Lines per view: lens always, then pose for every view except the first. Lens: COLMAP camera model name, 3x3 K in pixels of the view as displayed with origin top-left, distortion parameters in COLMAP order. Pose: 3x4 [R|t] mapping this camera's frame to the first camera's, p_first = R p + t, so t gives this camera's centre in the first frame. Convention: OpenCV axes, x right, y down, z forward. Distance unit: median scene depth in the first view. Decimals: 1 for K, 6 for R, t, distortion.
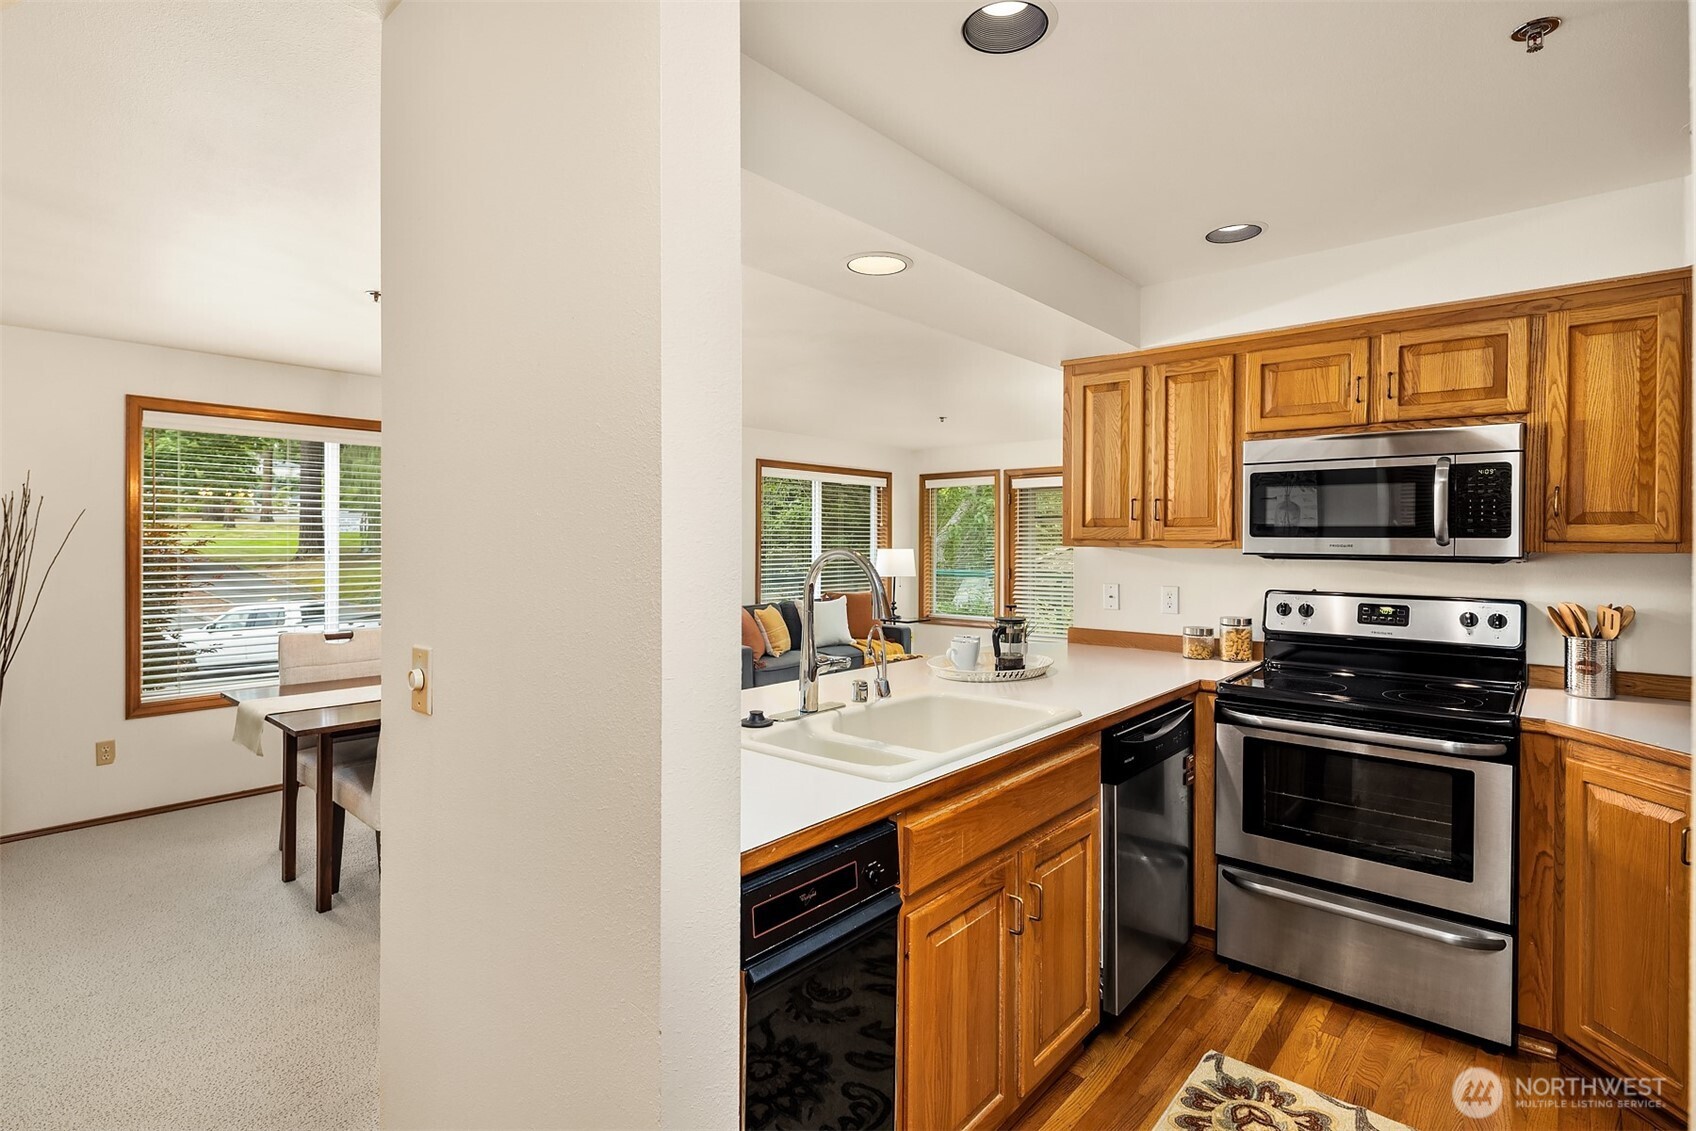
lens RADIAL K [[833.1, 0, 842.2], [0, 833.1, 533.1], [0, 0, 1]] dist [0.008927, -0.005508]
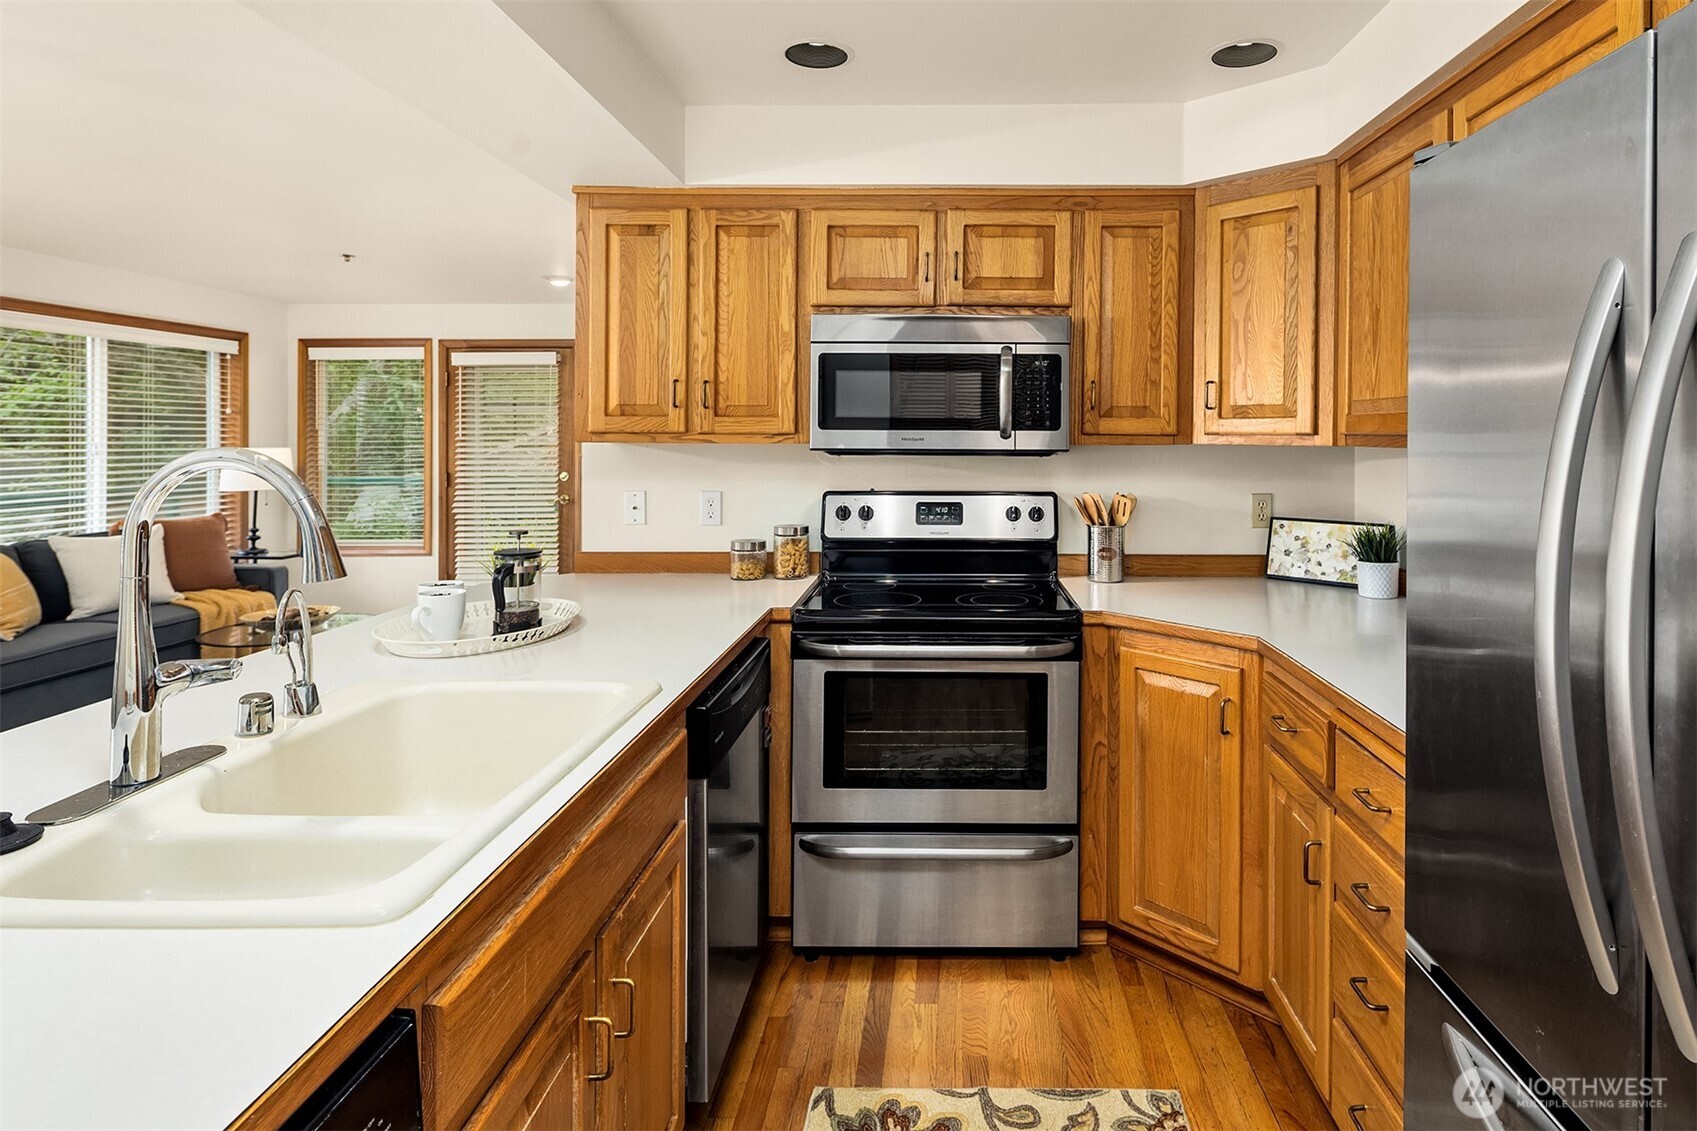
lens RADIAL K [[946.2, 0, 950.4], [0, 946.2, 432.7], [0, 0, 1]] dist [0.006281, -0.002481]
pose [[0.757245, -0.000637, 0.653131, -0.030421], [-0.003620, 0.999980, 0.005173, 0.002403], [-0.653121, -0.006282, 0.757228, 0.189416]]
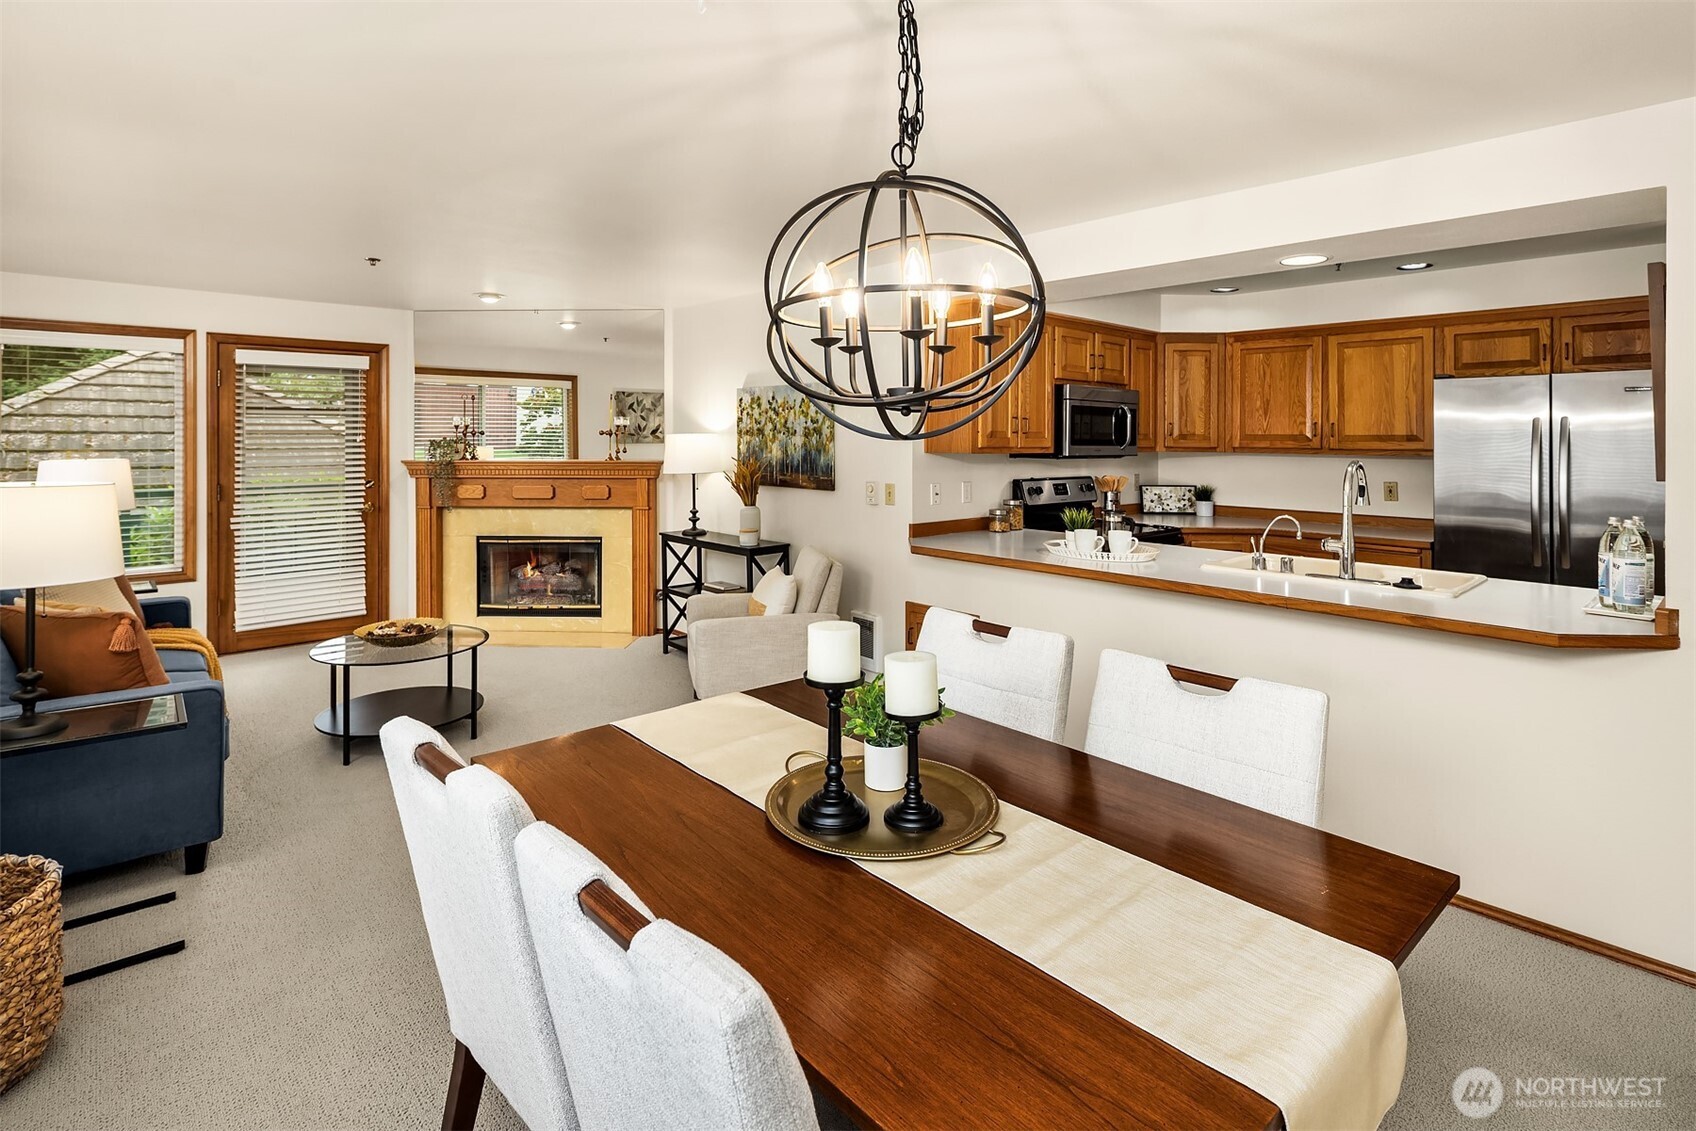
lens RADIAL K [[833.1, 0, 855.7], [0, 833.1, 445.0], [0, 0, 1]] dist [0.008927, -0.005508]
pose [[0.108446, -0.012204, 0.994027, -1.091221], [-0.014130, 0.999805, 0.013816, -0.012341], [-0.994002, -0.015544, 0.108253, 1.202157]]
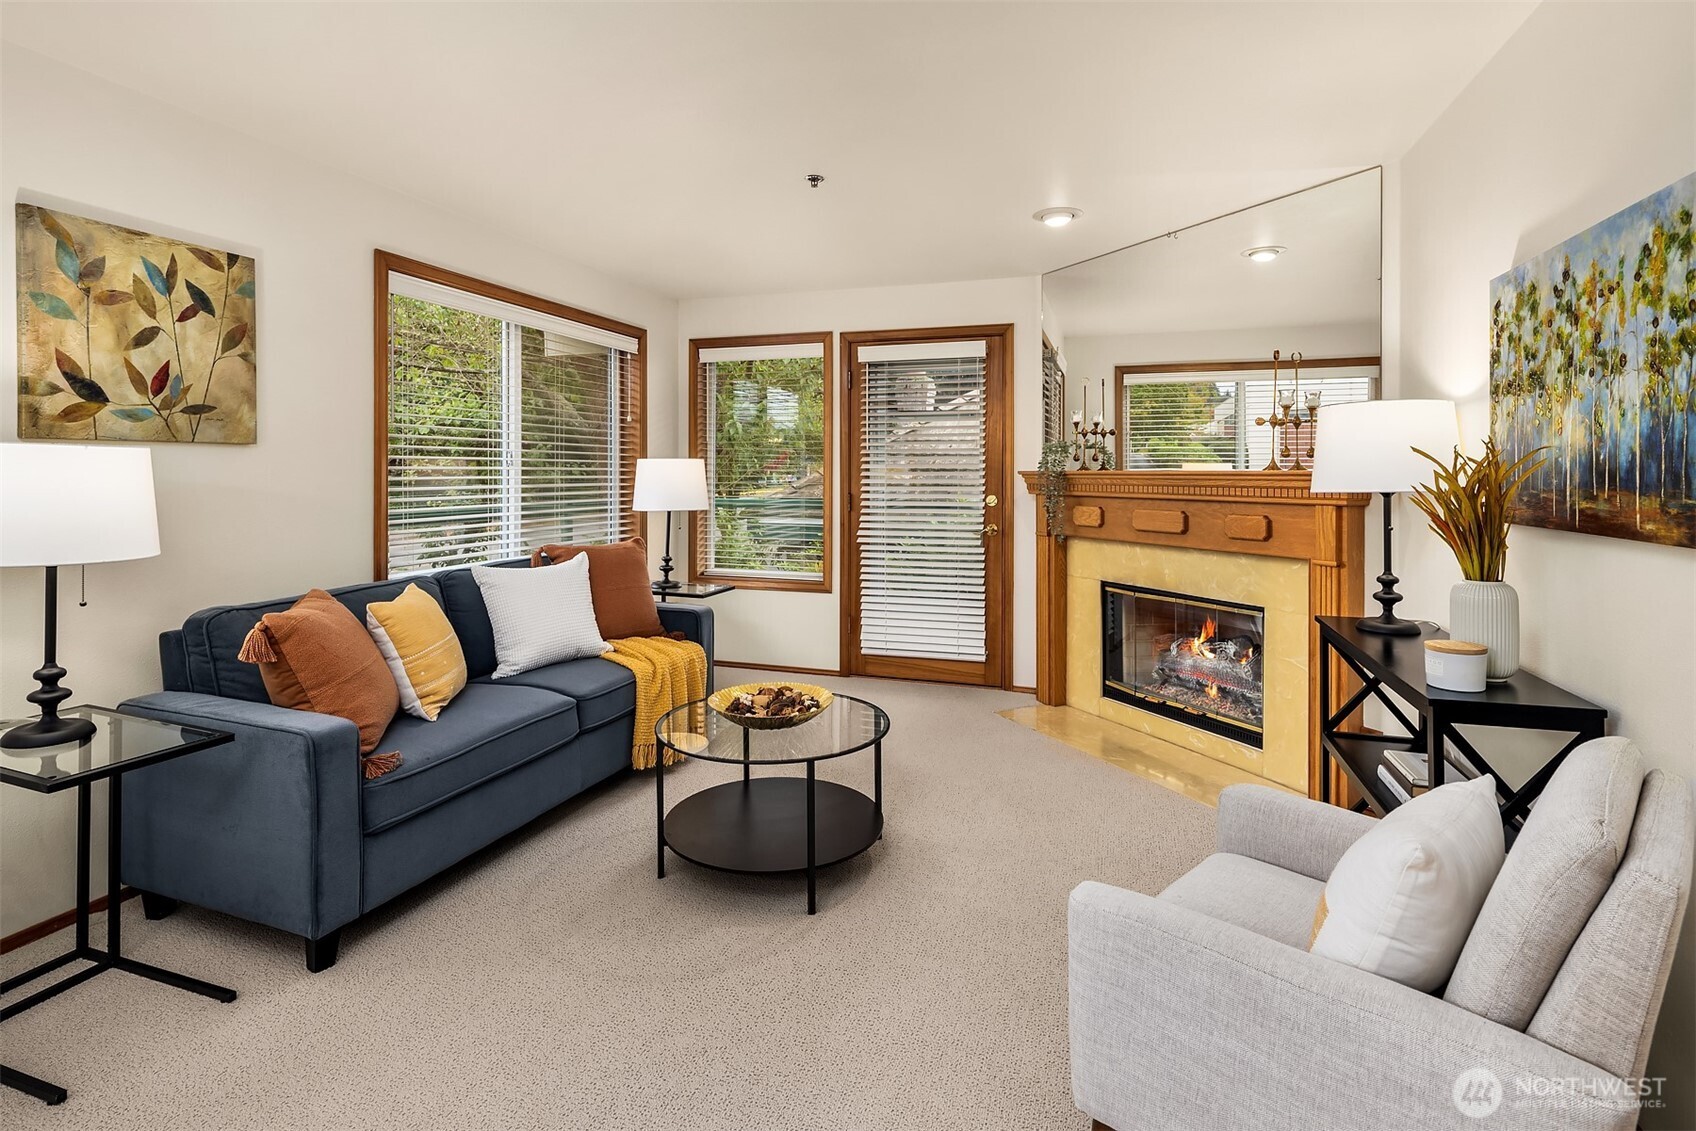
lens RADIAL K [[833.1, 0, 846.1], [0, 833.1, 475.8], [0, 0, 1]] dist [0.008927, -0.005508]
pose [[0.922011, -0.000169, 0.387165, -0.107062], [-0.006838, 0.999837, 0.016720, 0.052946], [-0.387104, -0.018064, 0.921859, 1.204896]]
